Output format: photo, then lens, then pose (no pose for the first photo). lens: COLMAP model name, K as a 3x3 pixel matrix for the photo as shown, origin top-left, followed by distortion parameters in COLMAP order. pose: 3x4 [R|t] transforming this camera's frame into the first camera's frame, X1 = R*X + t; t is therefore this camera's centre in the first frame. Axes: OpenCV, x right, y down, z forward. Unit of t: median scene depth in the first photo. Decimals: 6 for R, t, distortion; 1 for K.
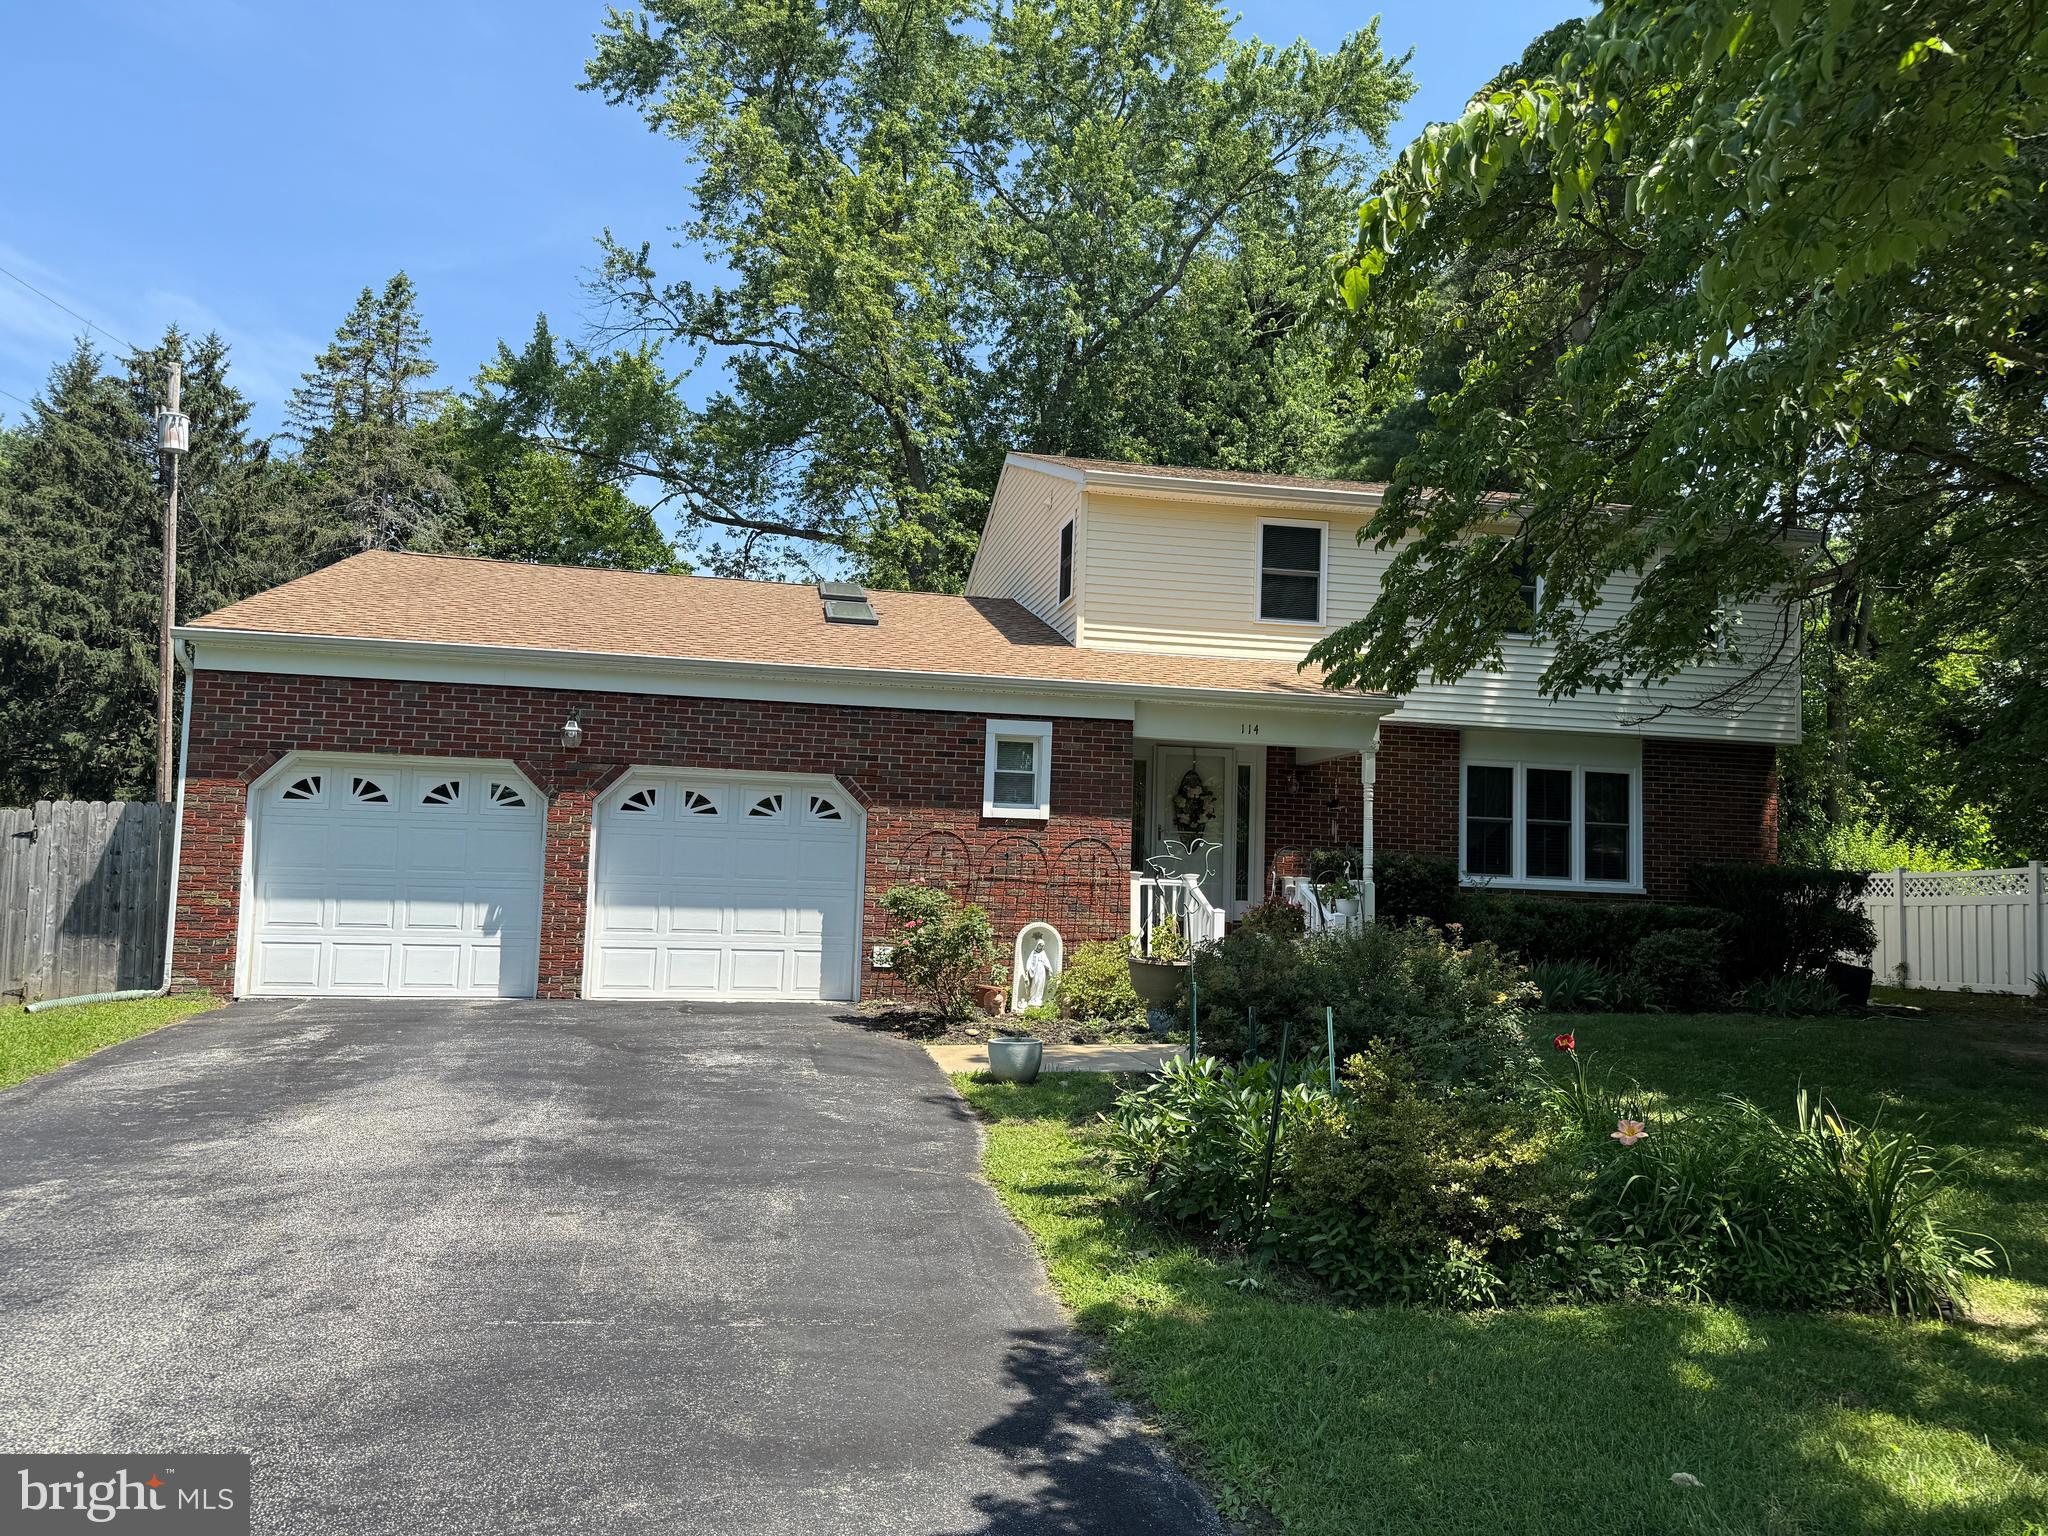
lens RADIAL K [[1437.5, 0, 1021.7], [0, 1437.5, 772.3], [0, 0, 1]] dist [0.052740, -0.067312]
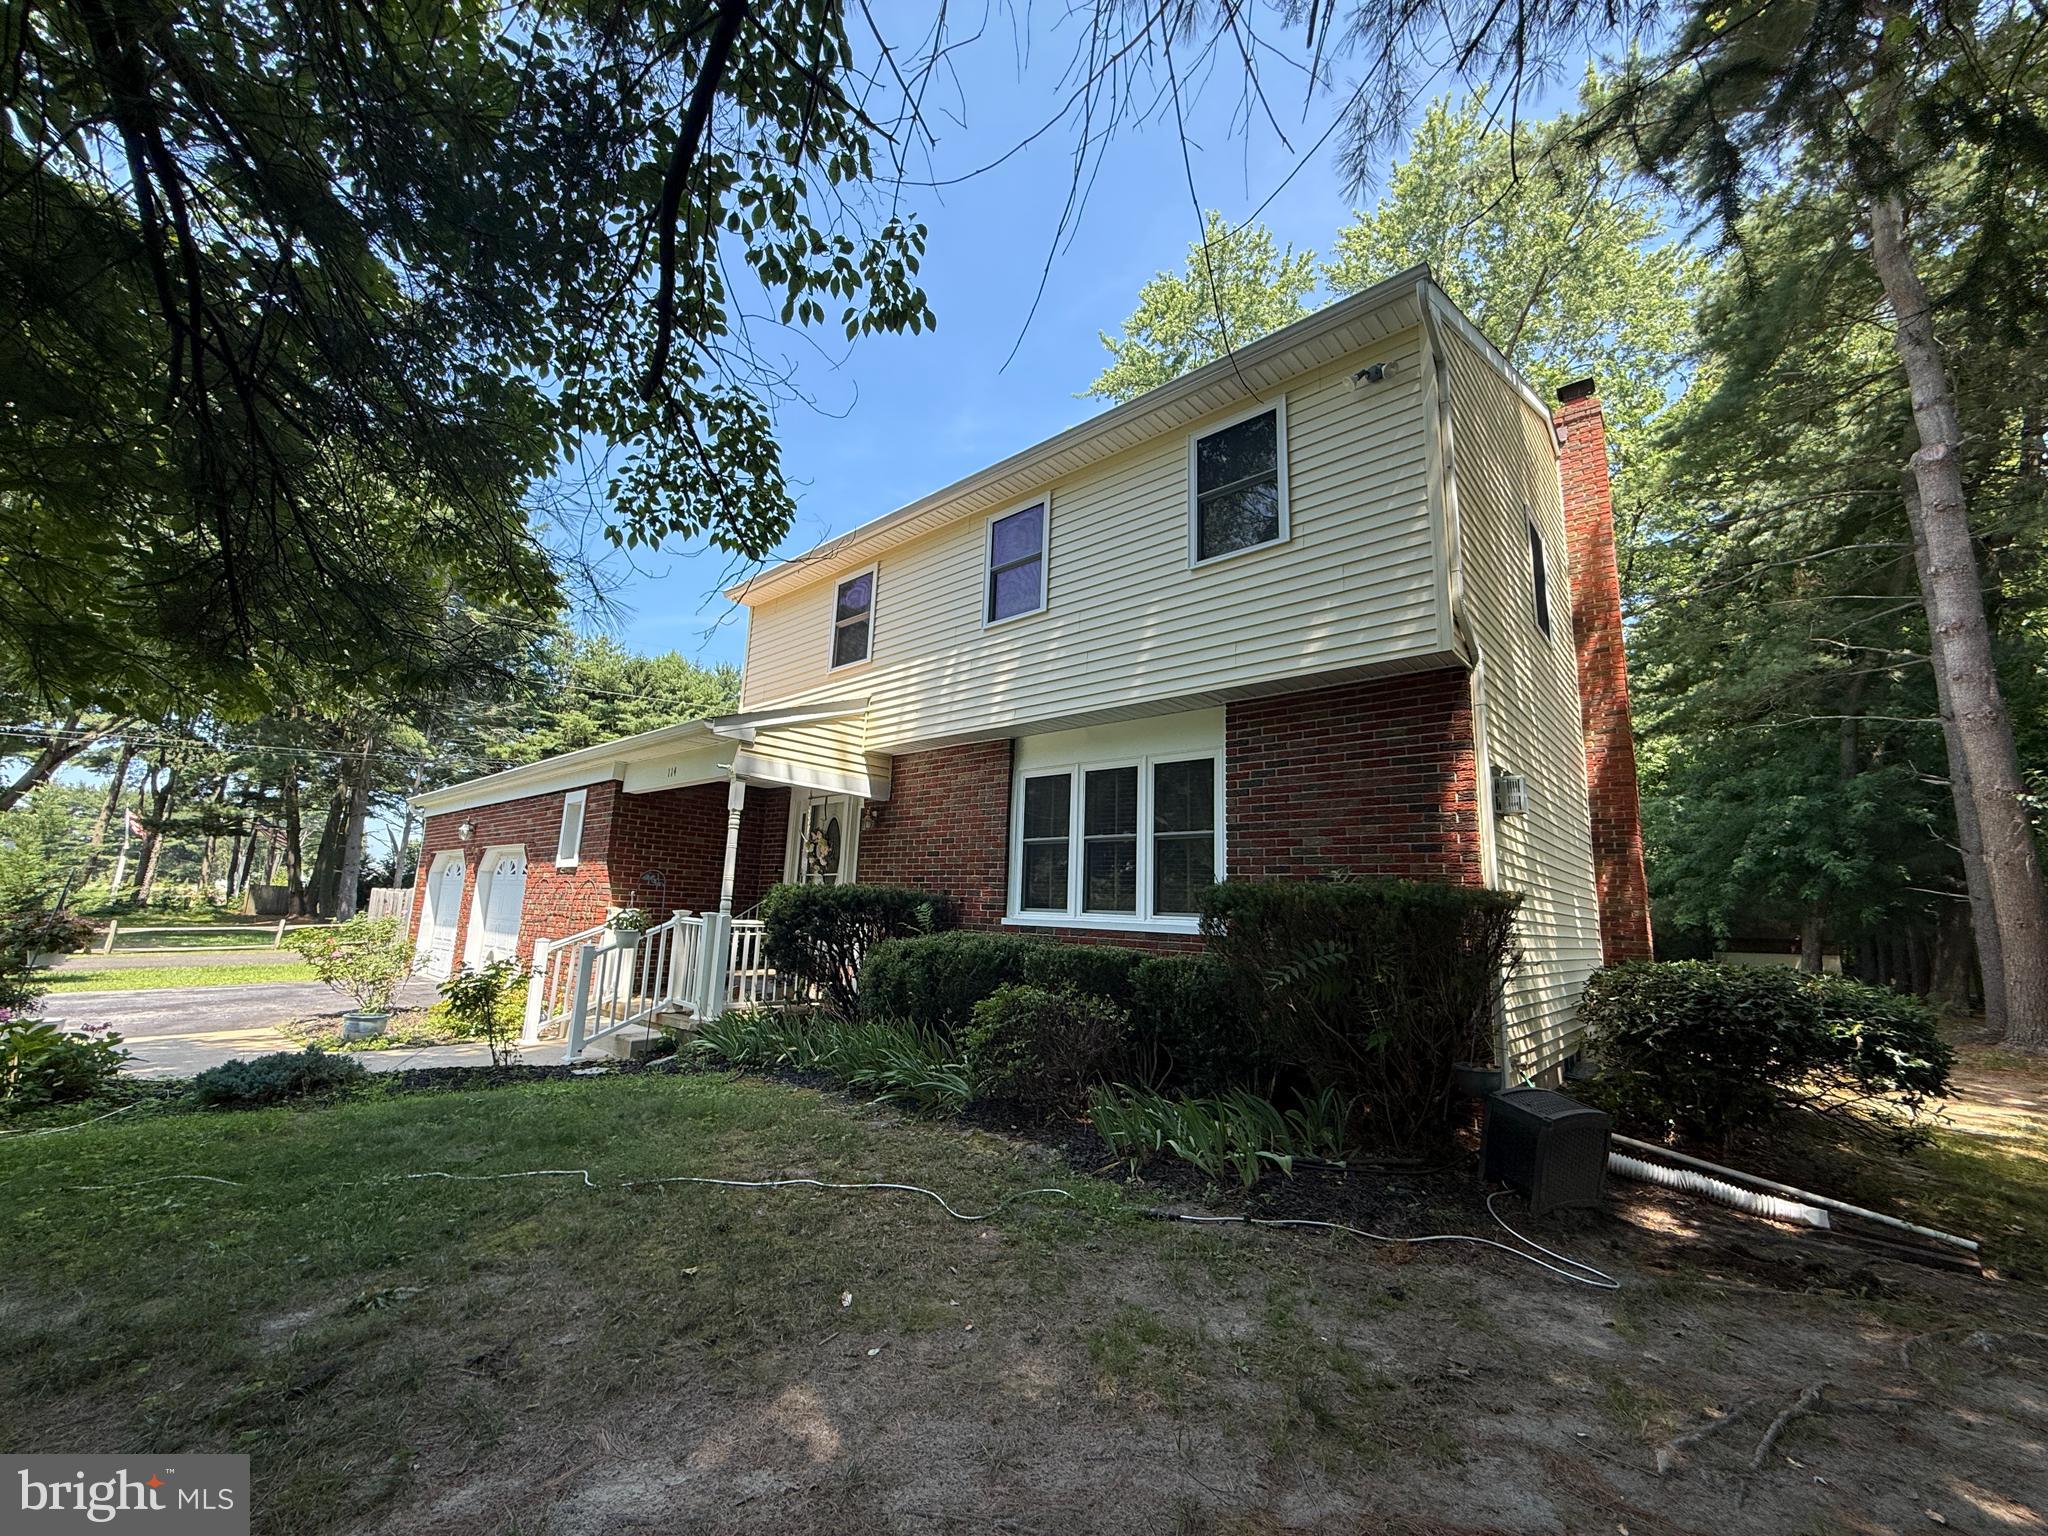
lens RADIAL K [[820.2, 0, 1032.4], [0, 820.2, 757.4], [0, 0, 1]] dist [-0.003907, 0.000943]
pose [[0.607912, -0.163043, -0.777084, 0.687934], [0.044089, 0.984112, -0.171989, 0.065819], [0.792779, 0.070293, 0.605442, 0.717162]]
